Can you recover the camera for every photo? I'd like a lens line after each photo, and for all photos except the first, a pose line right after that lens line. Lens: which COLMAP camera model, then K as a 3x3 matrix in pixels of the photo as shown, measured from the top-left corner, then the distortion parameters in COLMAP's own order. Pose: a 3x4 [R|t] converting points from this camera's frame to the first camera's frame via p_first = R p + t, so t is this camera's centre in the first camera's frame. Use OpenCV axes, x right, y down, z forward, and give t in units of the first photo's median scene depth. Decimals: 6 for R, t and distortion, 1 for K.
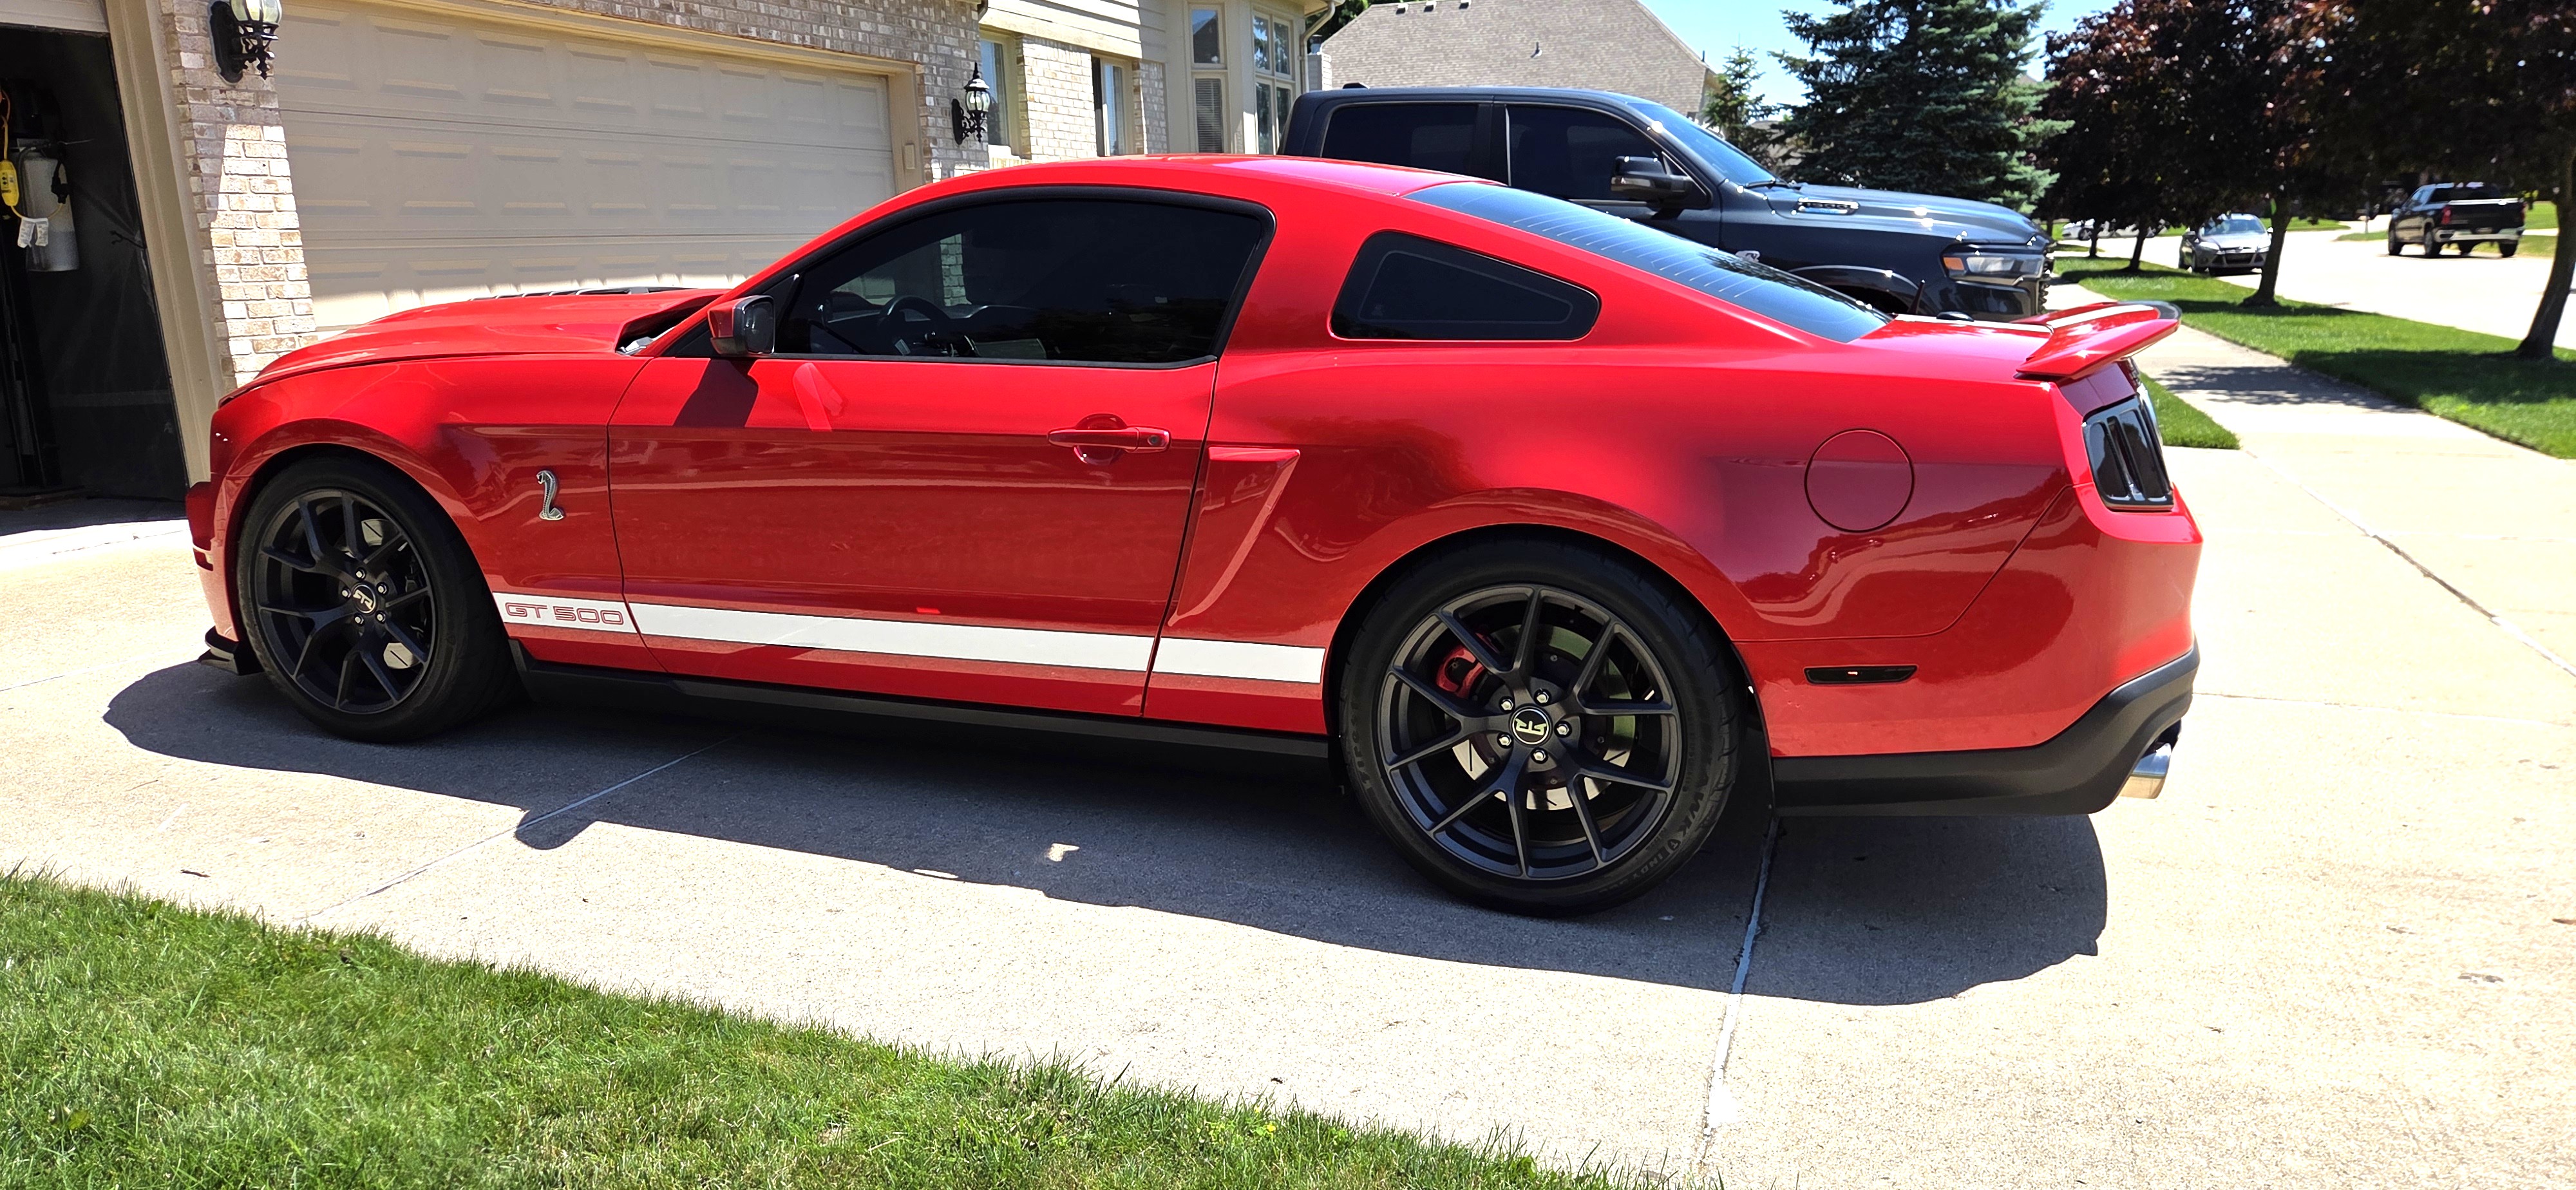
lens RADIAL K [[1749.6, 0, 1283.1], [0, 1749.6, 593.9], [0, 0, 1]] dist [0.066887, -0.059167]
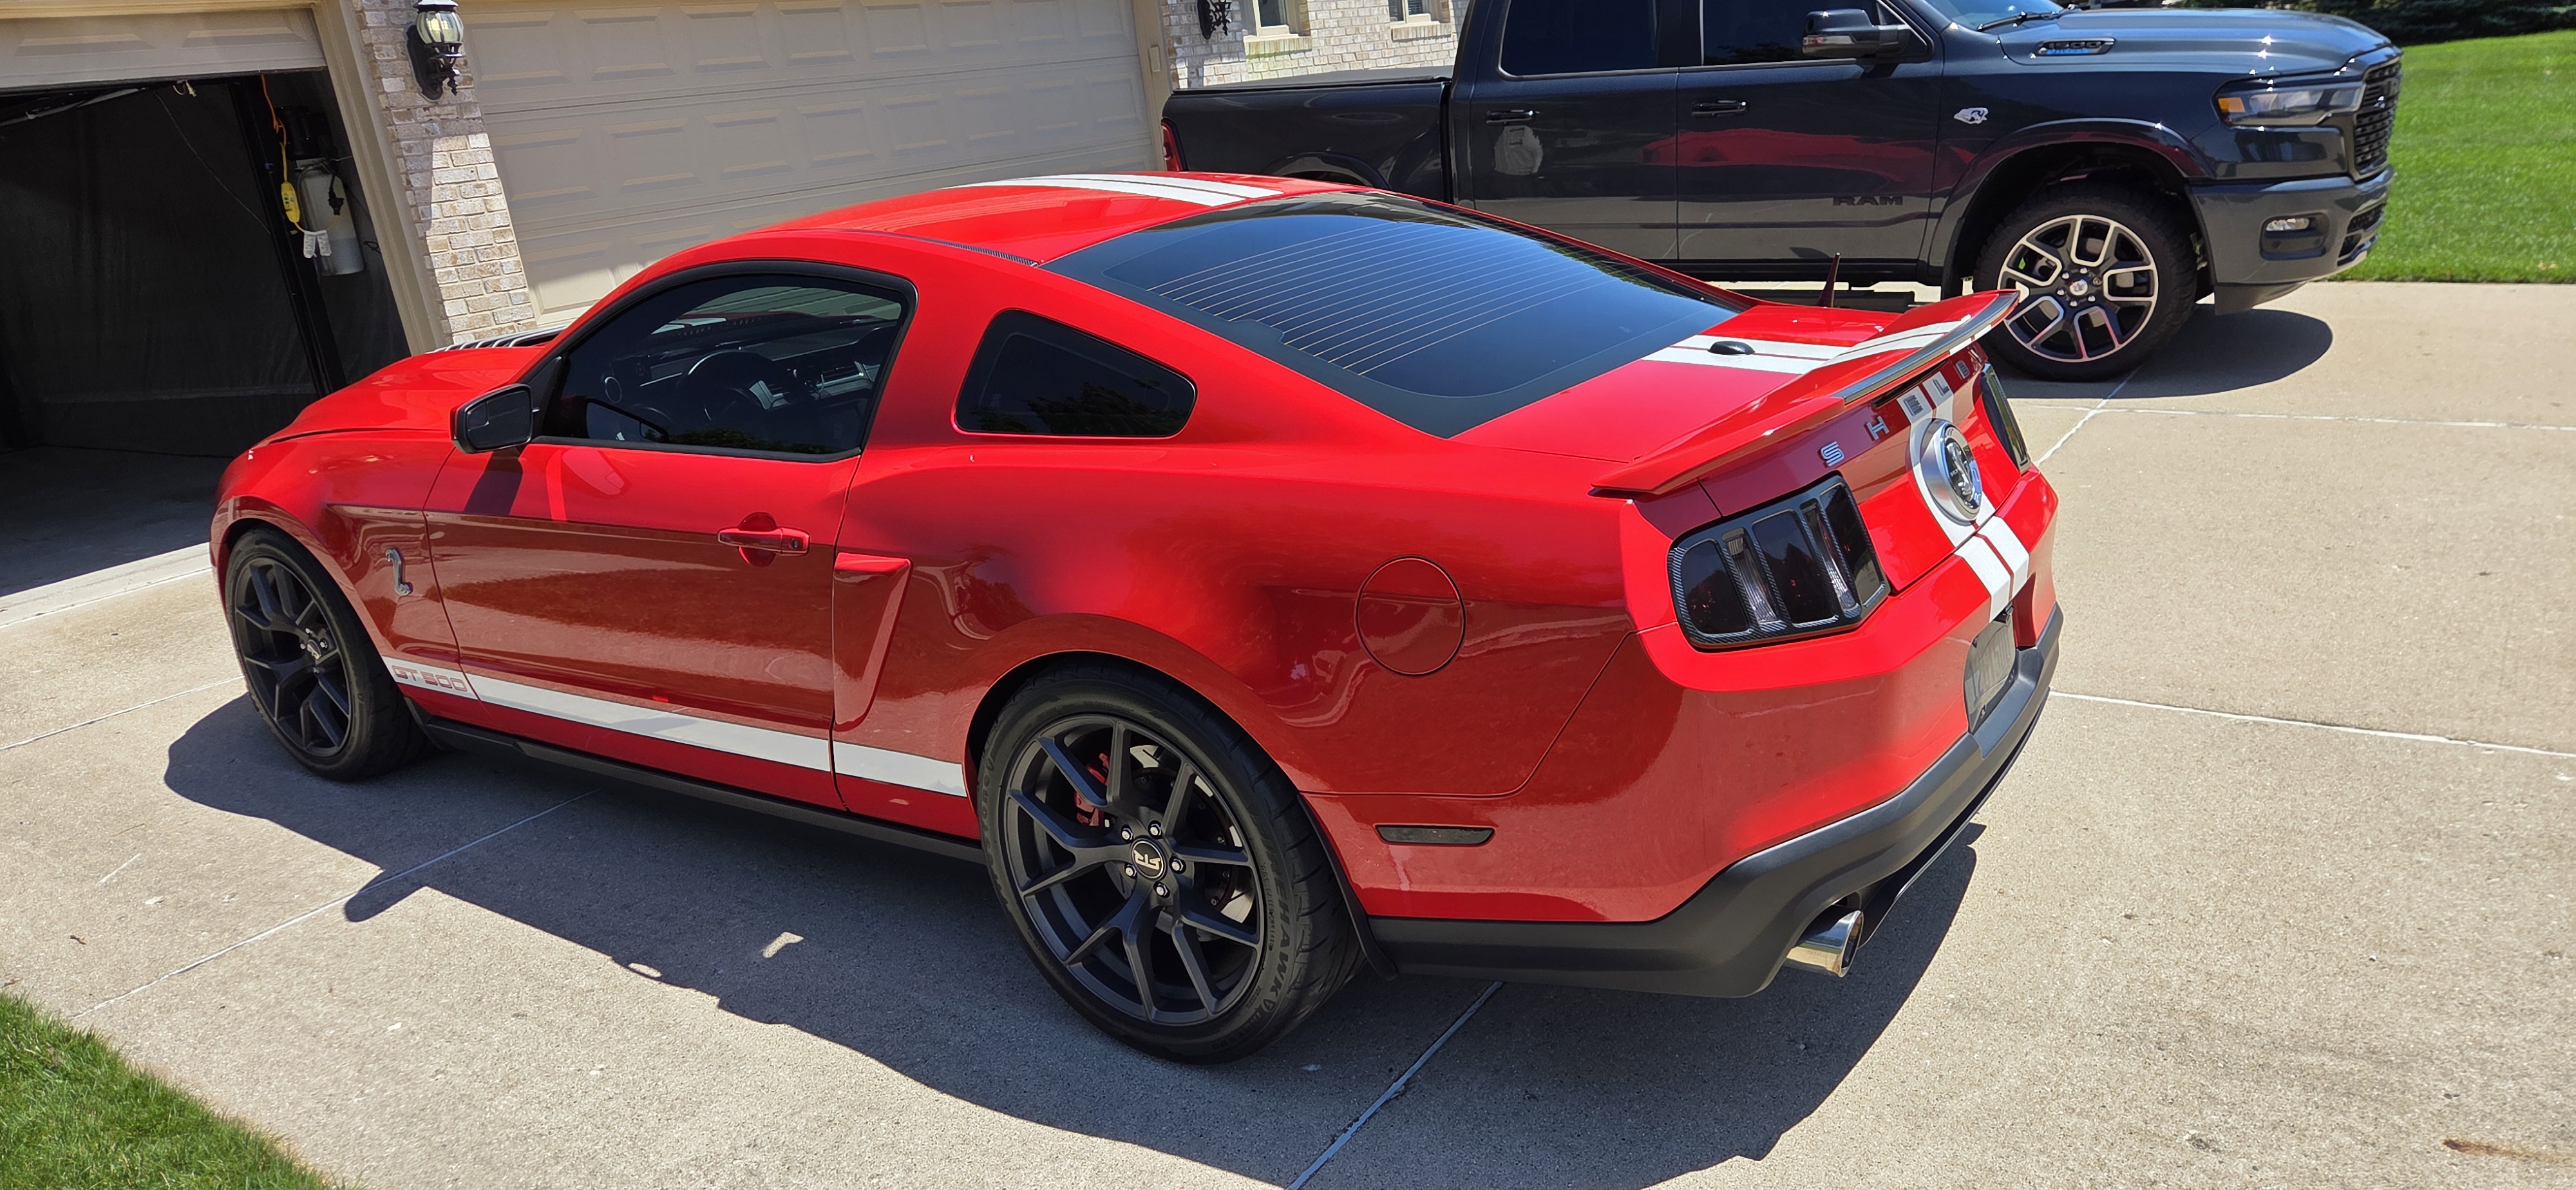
lens RADIAL K [[1749.6, 0, 1262.1], [0, 1749.6, 577.3], [0, 0, 1]] dist [0.066887, -0.059167]
pose [[0.957804, -0.014241, -0.287069, 0.374377], [0.040492, 0.995497, 0.085715, -0.118561], [0.284556, -0.093722, 0.954067, 0.128180]]
